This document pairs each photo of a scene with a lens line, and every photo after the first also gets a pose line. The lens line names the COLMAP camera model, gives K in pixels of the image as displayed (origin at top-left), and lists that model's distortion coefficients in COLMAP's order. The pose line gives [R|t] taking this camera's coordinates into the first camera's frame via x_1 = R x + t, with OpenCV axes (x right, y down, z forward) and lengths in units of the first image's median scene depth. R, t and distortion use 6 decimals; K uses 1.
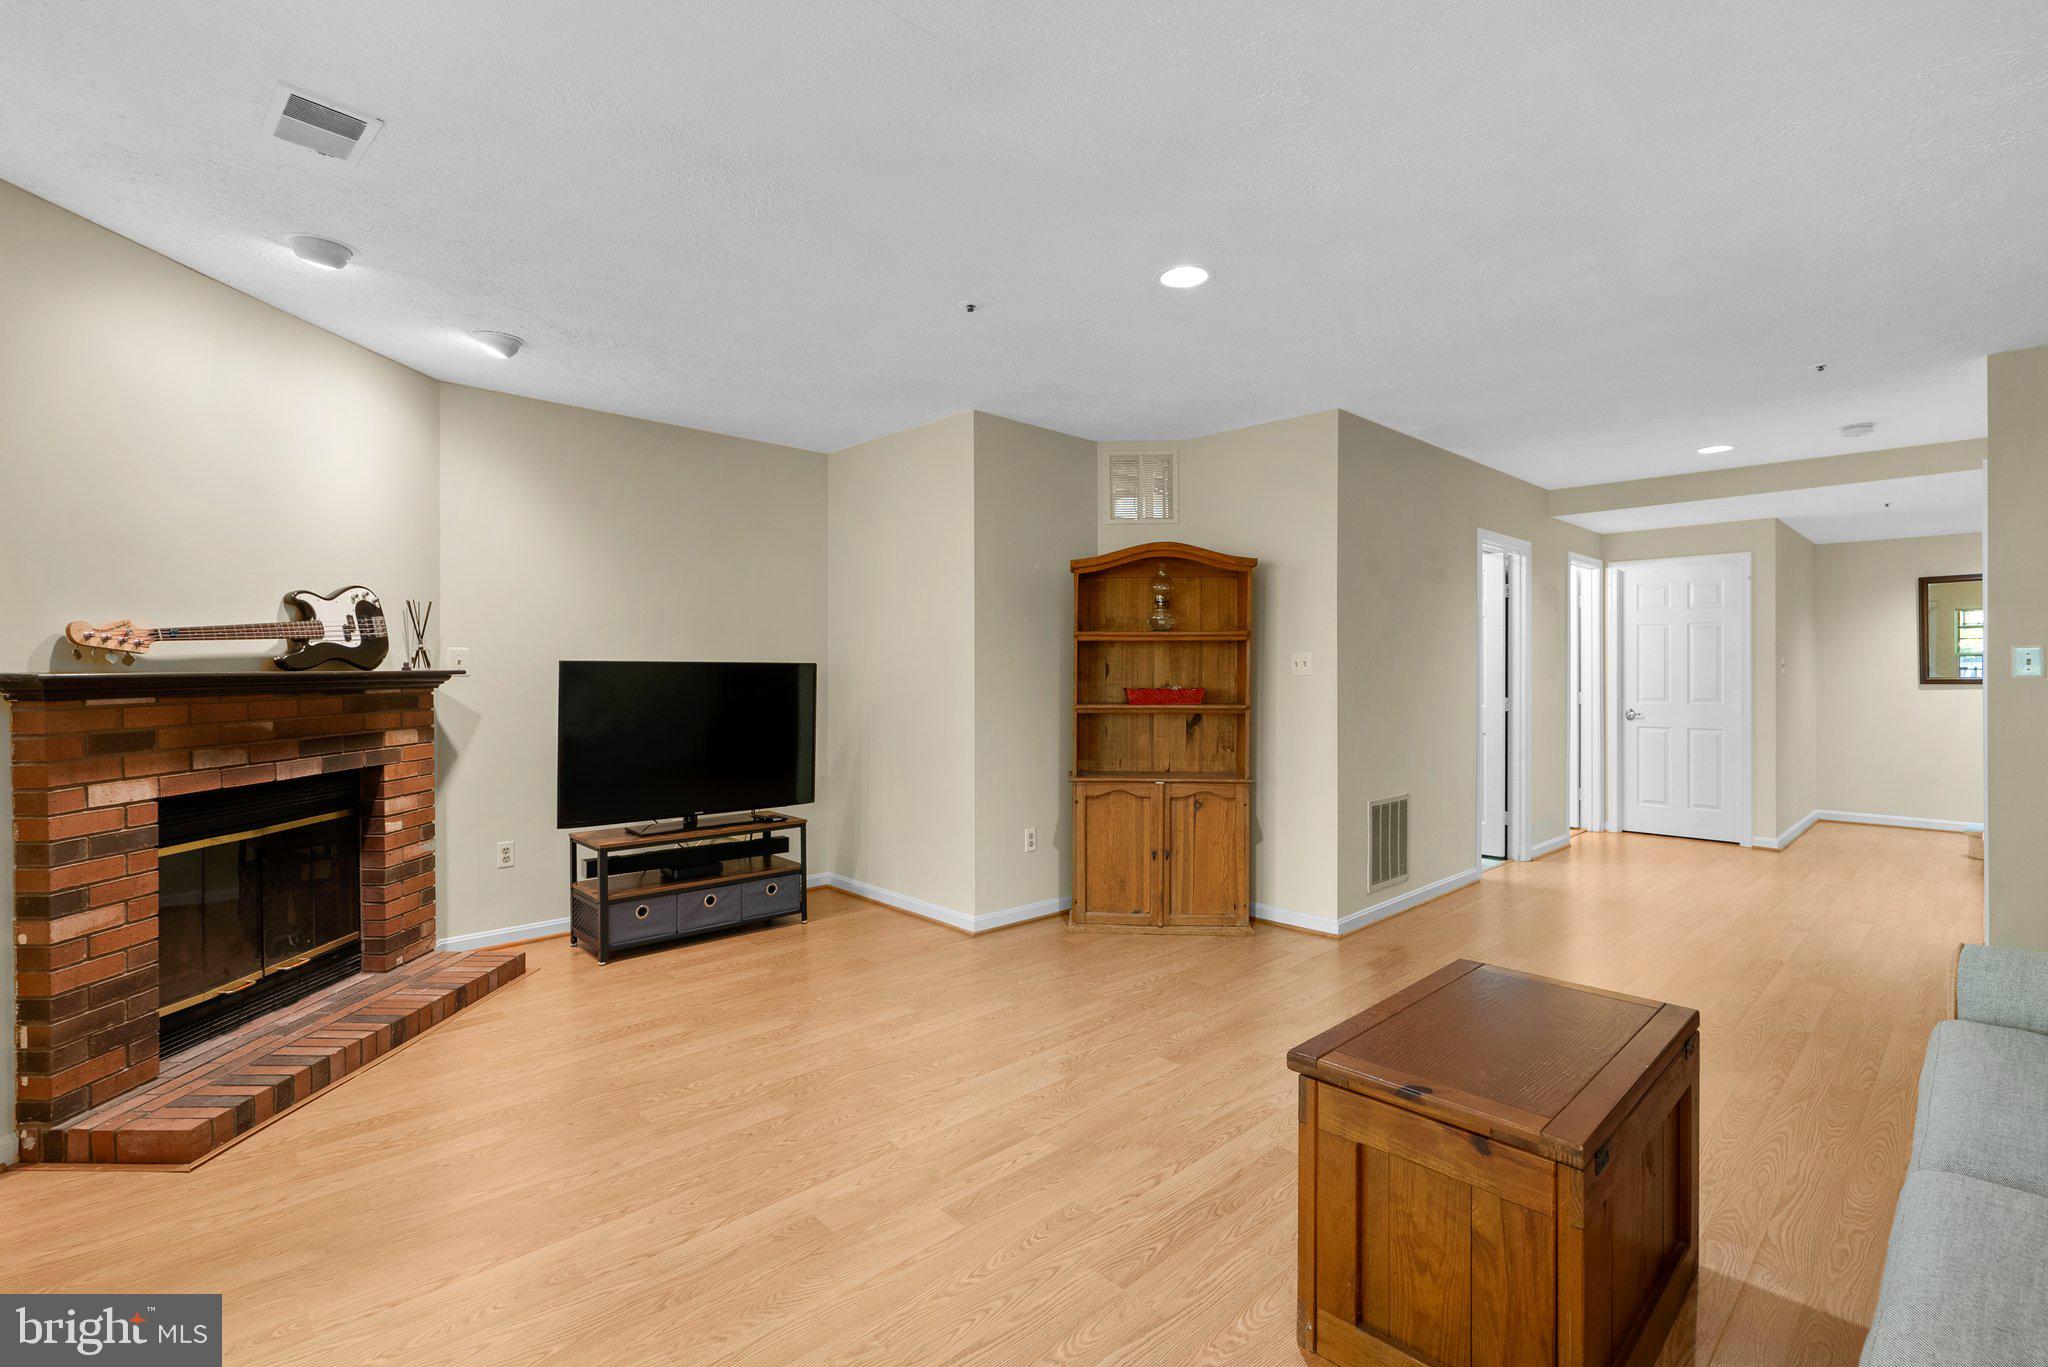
lens RADIAL K [[944.5, 0, 1022.8], [0, 944.5, 675.4], [0, 0, 1]] dist [-0.004435, 0.002725]
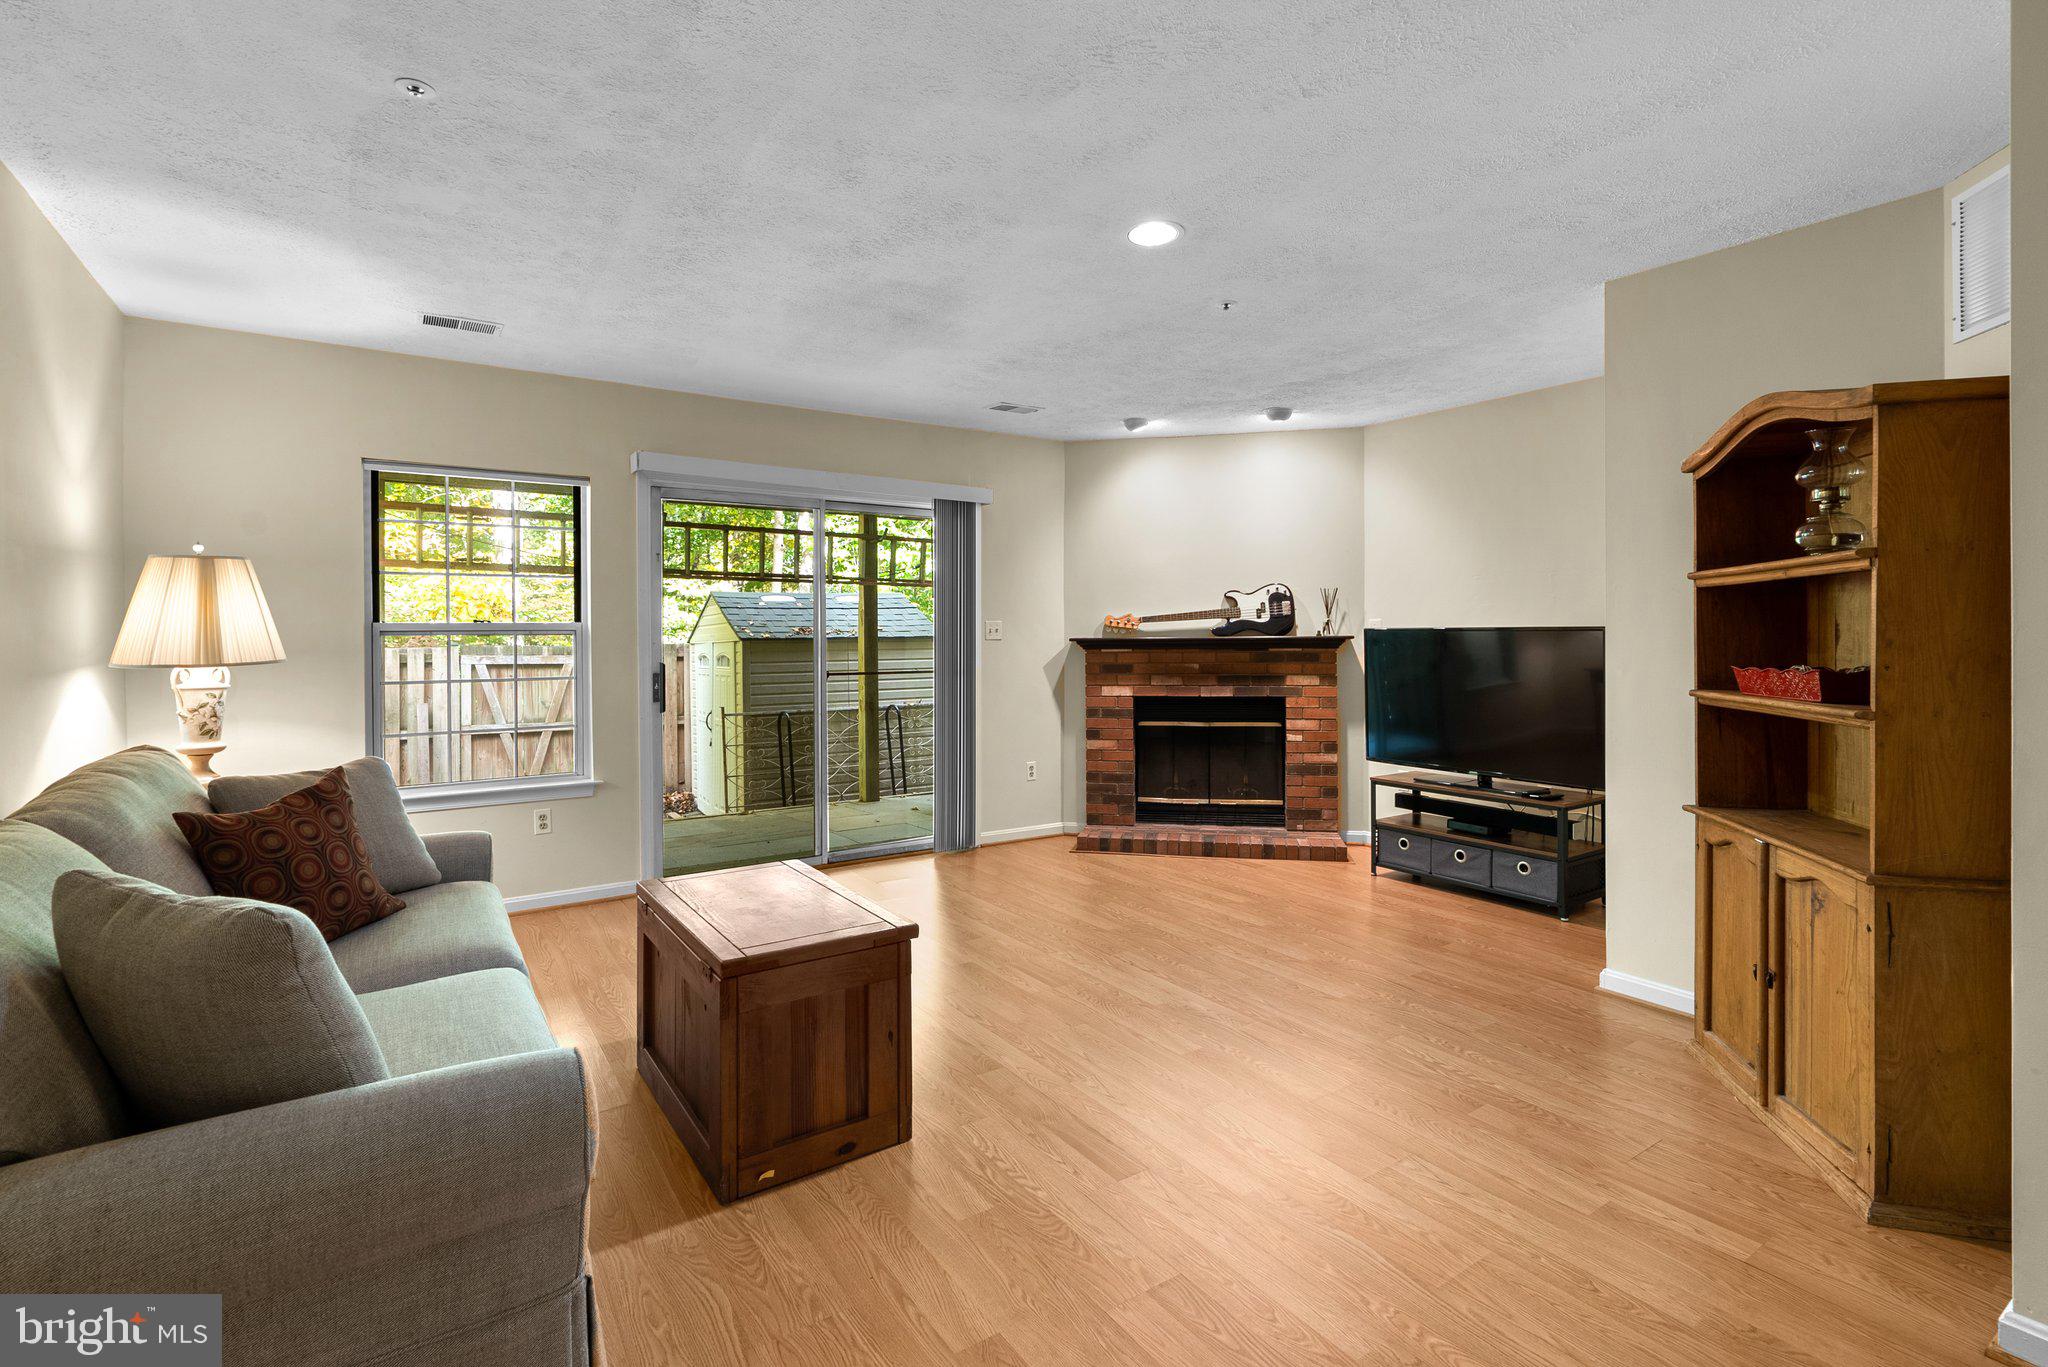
lens RADIAL K [[944.5, 0, 1012.9], [0, 944.5, 641.2], [0, 0, 1]] dist [-0.004435, 0.002725]
pose [[-0.177103, 0.005244, -0.984178, 0.955203], [-0.001529, 0.999983, 0.005603, -0.004989], [0.984191, 0.002497, -0.177092, 0.849987]]
